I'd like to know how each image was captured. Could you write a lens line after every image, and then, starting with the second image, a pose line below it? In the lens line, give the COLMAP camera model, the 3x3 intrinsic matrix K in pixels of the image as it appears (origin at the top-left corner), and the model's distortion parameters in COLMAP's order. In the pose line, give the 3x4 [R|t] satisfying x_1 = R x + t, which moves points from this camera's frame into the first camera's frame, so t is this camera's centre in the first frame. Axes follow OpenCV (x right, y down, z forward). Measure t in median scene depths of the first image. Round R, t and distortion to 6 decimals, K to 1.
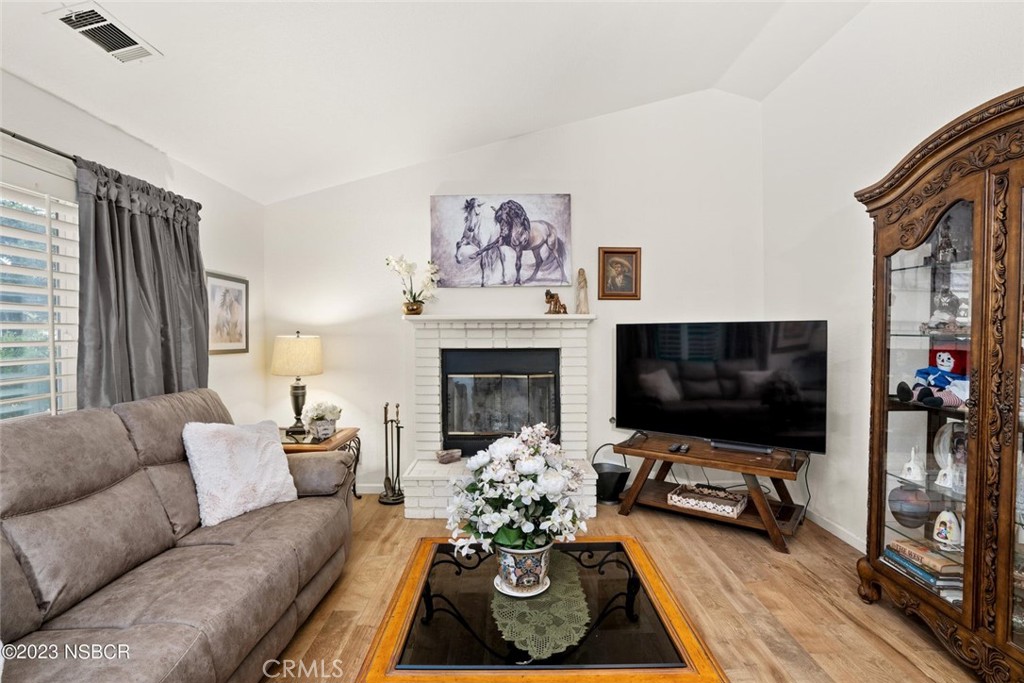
lens RADIAL K [[497.4, 0, 544.2], [0, 497.4, 344.5], [0, 0, 1]] dist [-0.048982, 0.016797]
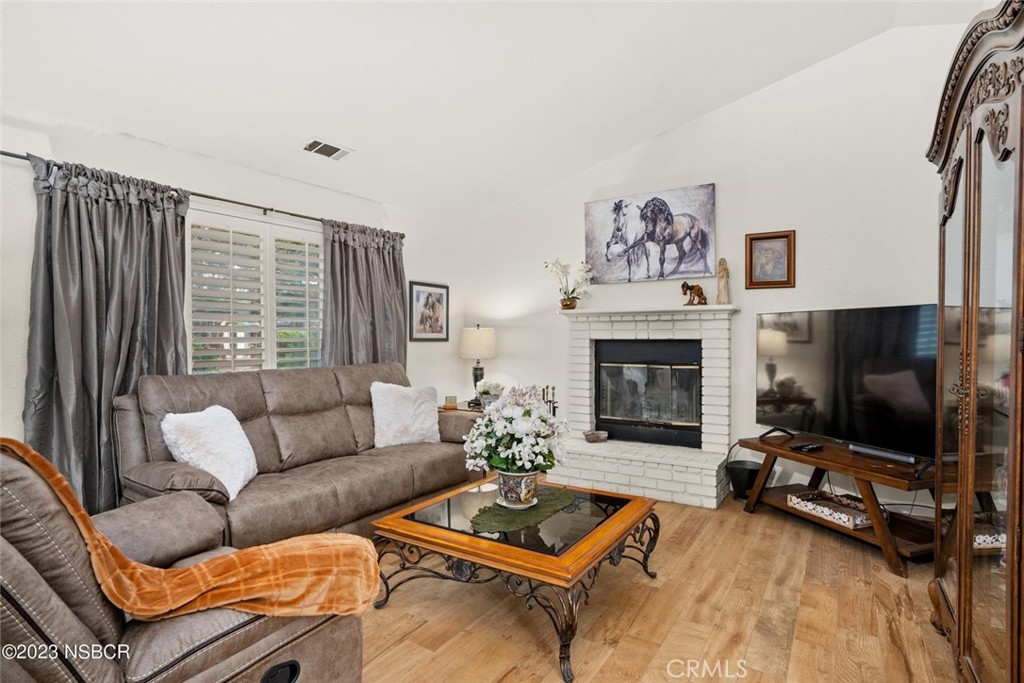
lens RADIAL K [[531.5, 0, 515.4], [0, 531.5, 339.4], [0, 0, 1]] dist [-0.021158, 0.002256]
pose [[0.846961, 0.006133, -0.531619, 0.313839], [-0.010106, 0.999939, -0.004566, 0.017632], [0.531559, 0.009240, 0.846971, -0.110190]]
